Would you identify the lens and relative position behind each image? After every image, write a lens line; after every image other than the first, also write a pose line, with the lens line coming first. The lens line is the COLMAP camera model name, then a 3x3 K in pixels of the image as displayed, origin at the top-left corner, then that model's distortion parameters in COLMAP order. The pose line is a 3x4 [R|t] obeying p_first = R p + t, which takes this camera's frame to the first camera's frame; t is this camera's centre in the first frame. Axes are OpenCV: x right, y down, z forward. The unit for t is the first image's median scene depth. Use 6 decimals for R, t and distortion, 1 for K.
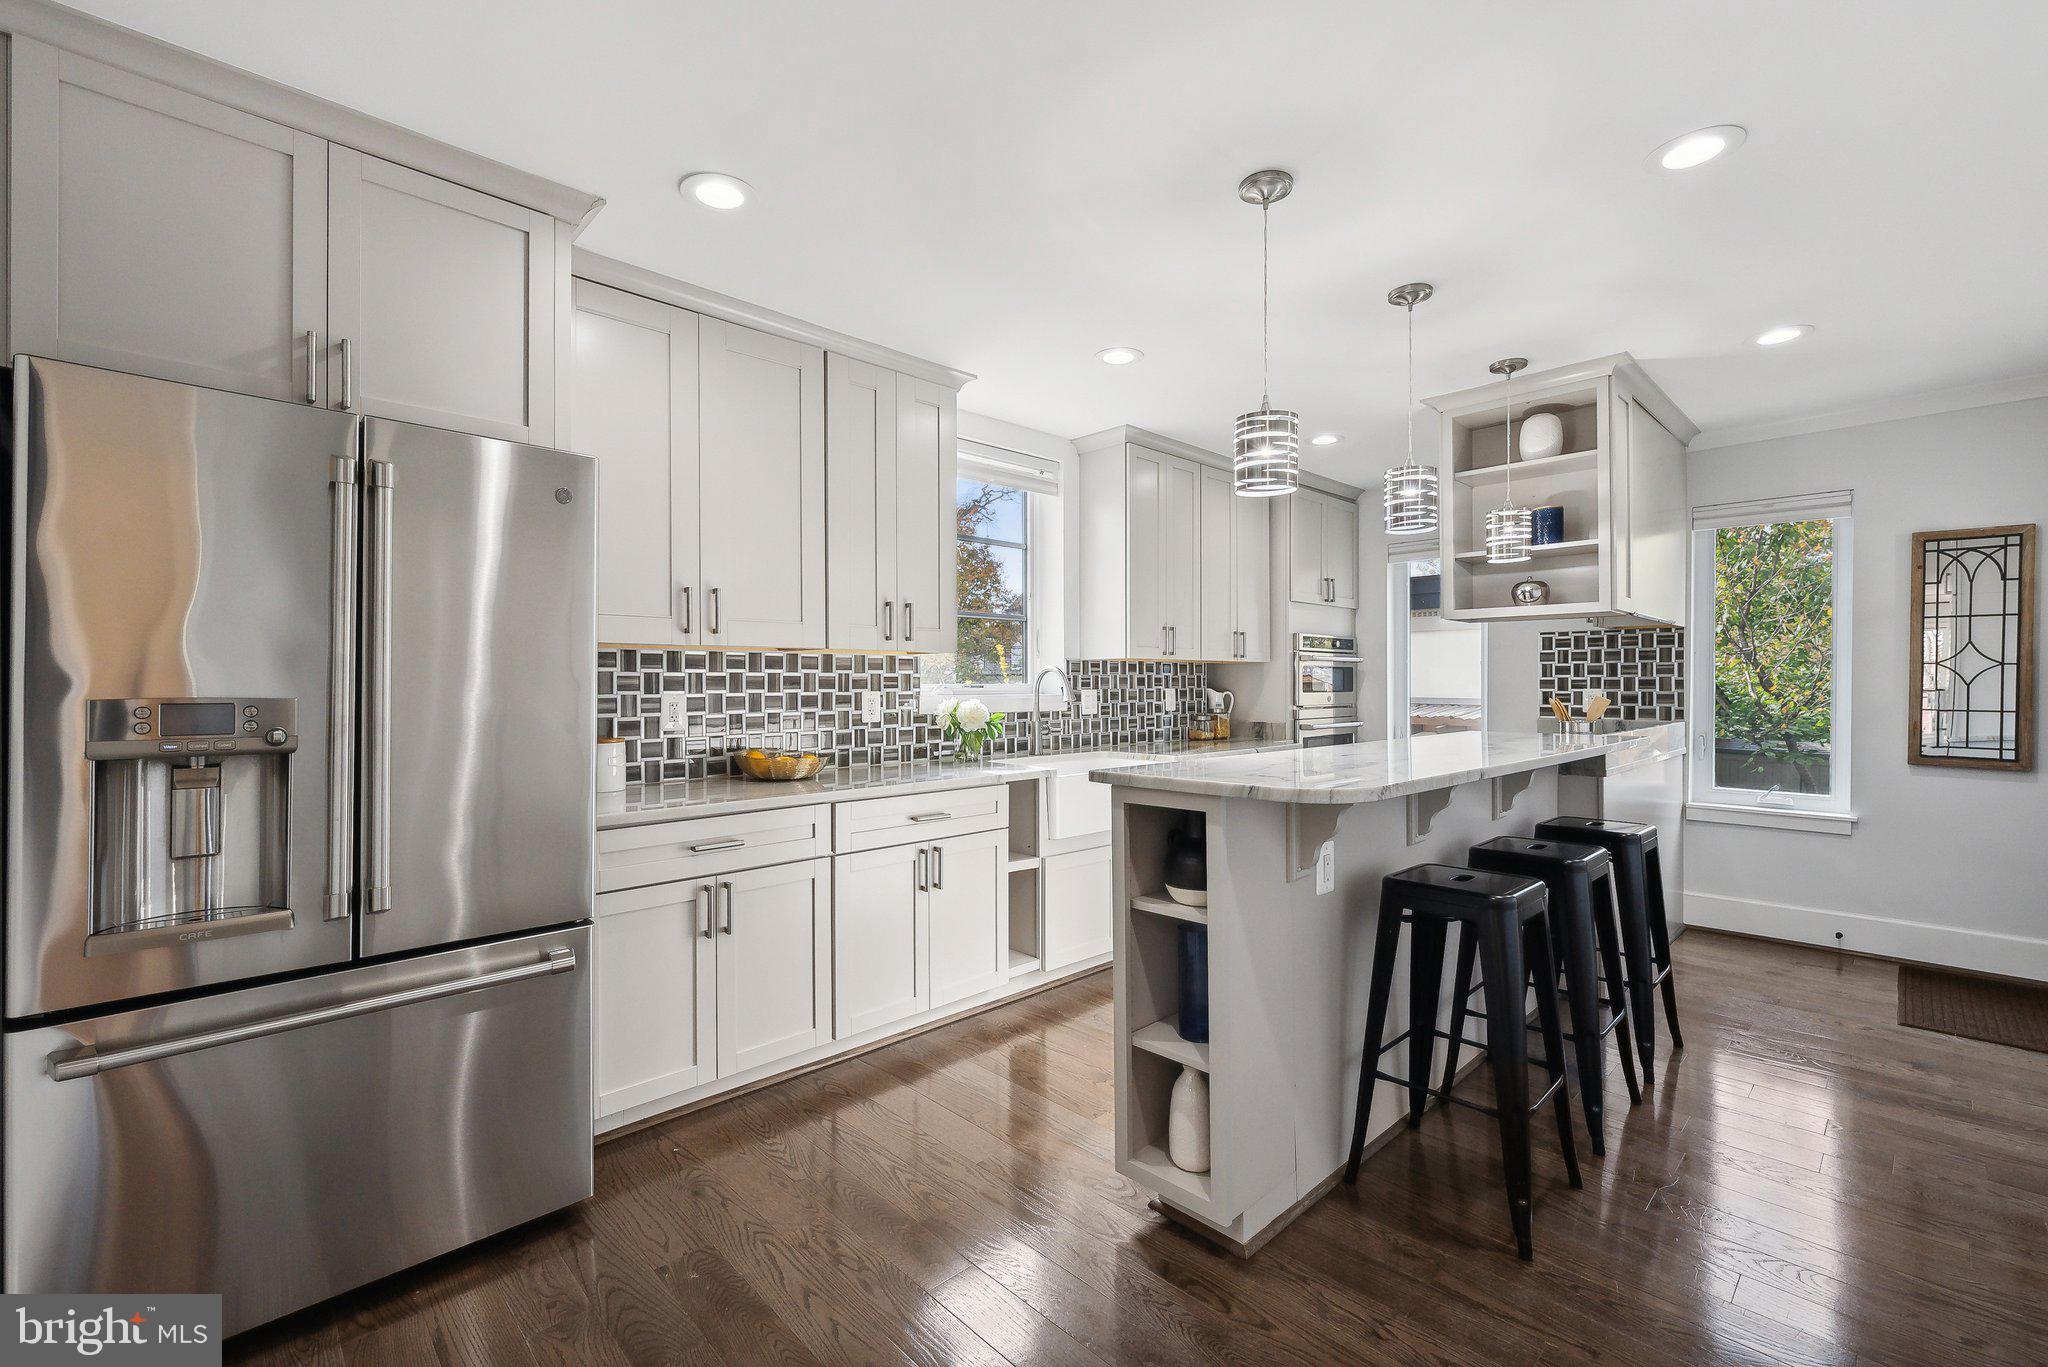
lens RADIAL K [[876.4, 0, 1016.2], [0, 876.4, 684.5], [0, 0, 1]] dist [0.001638, -0.000402]
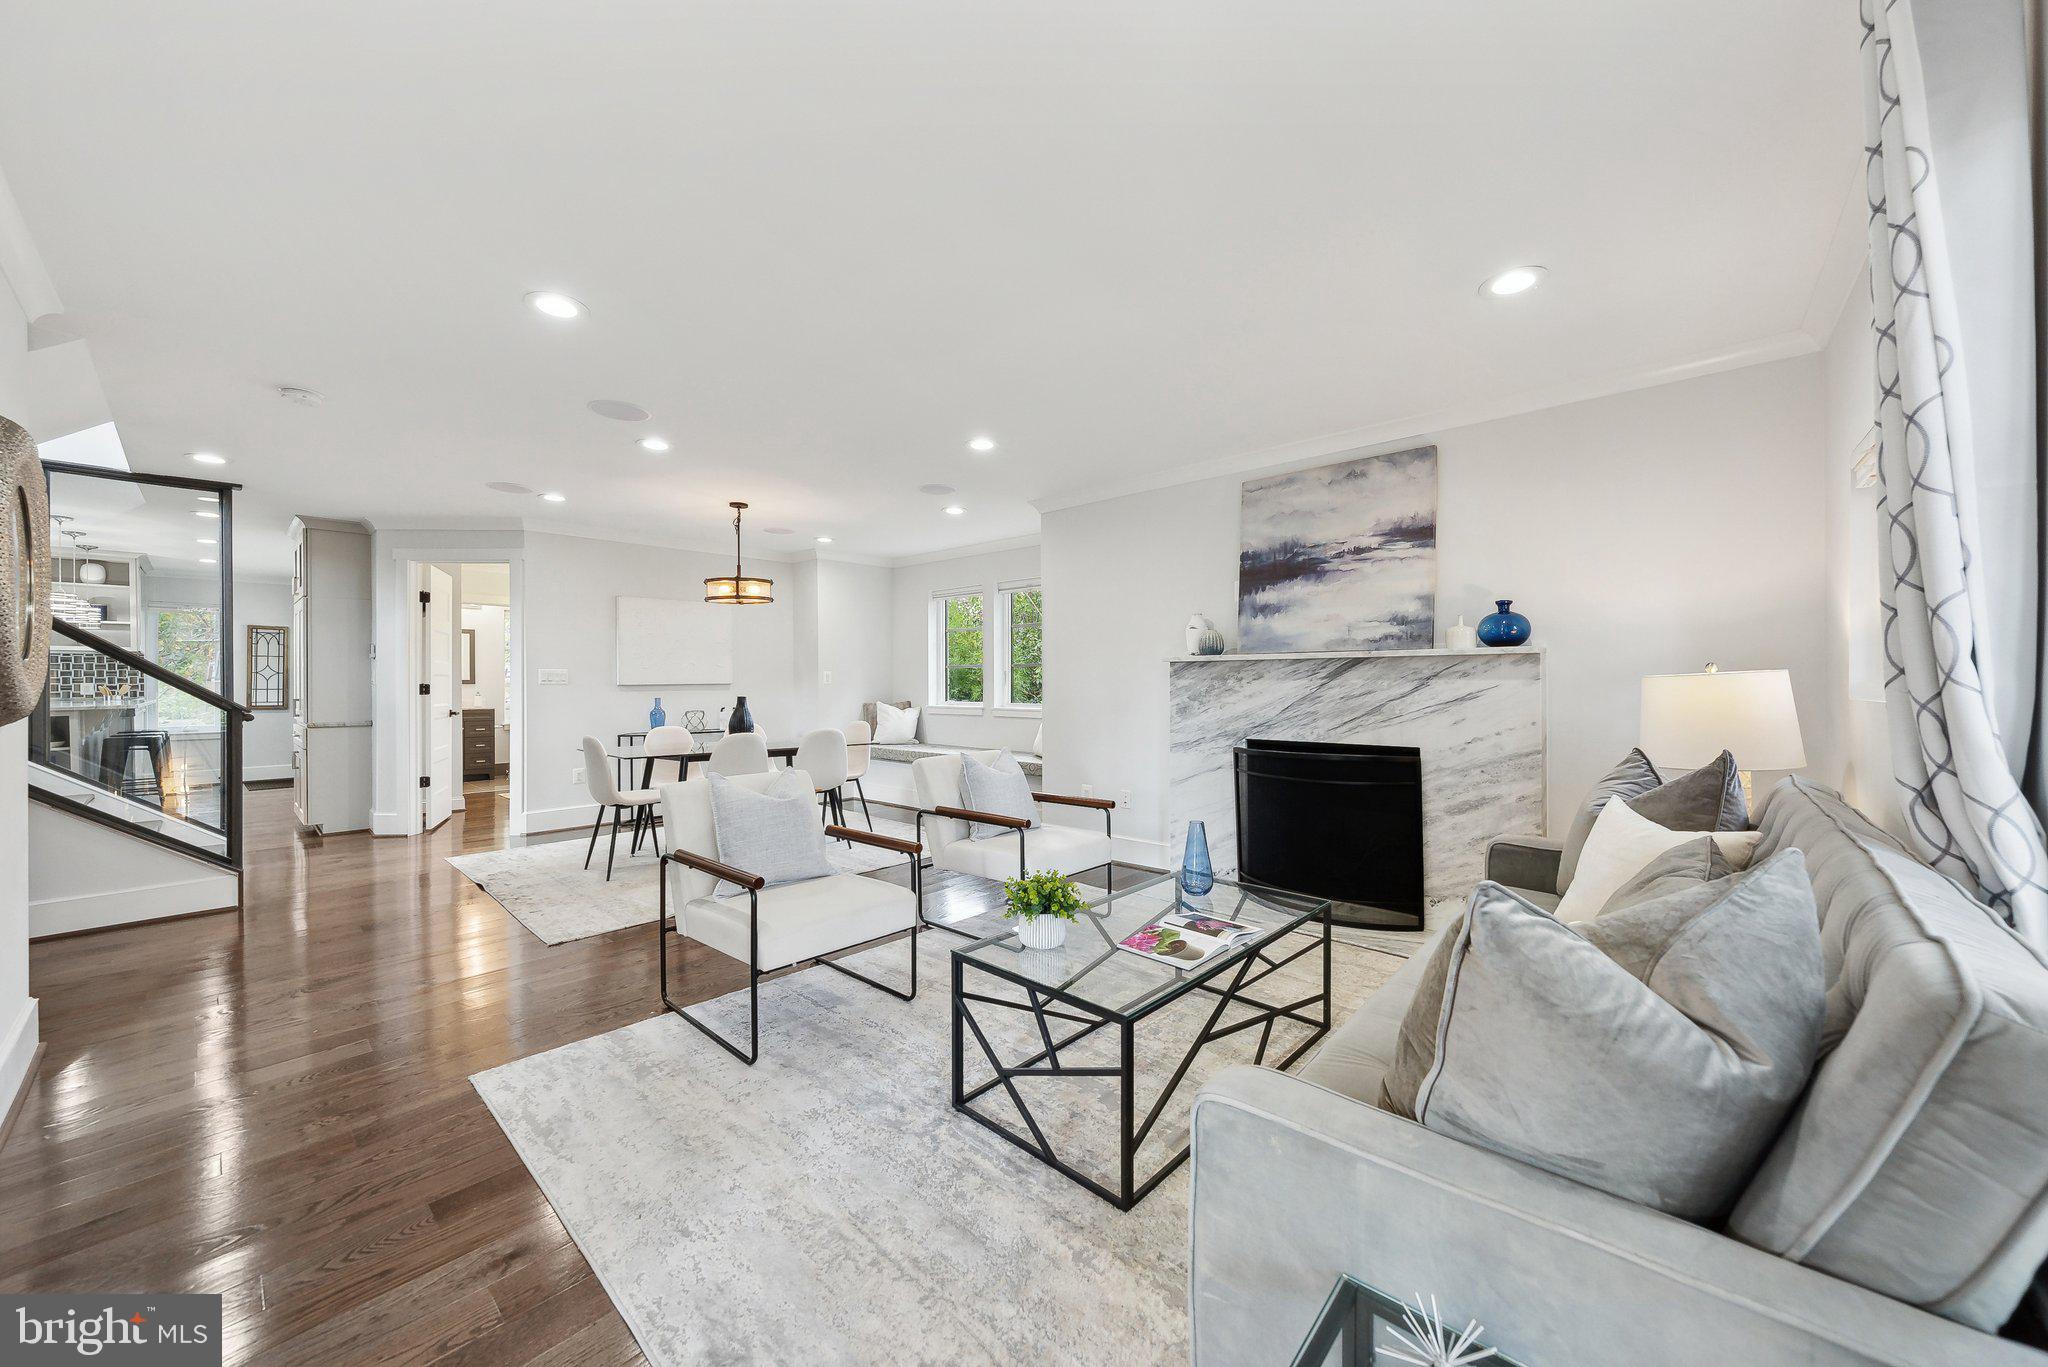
lens RADIAL K [[763.0, 0, 1034.4], [0, 763.0, 682.5], [0, 0, 1]] dist [-0.000012, -0.000409]
pose [[-0.067755, -0.003283, 0.997697, -1.523056], [0.007478, 0.999965, 0.003799, 0.016370], [-0.997674, 0.007718, -0.067728, -1.291271]]
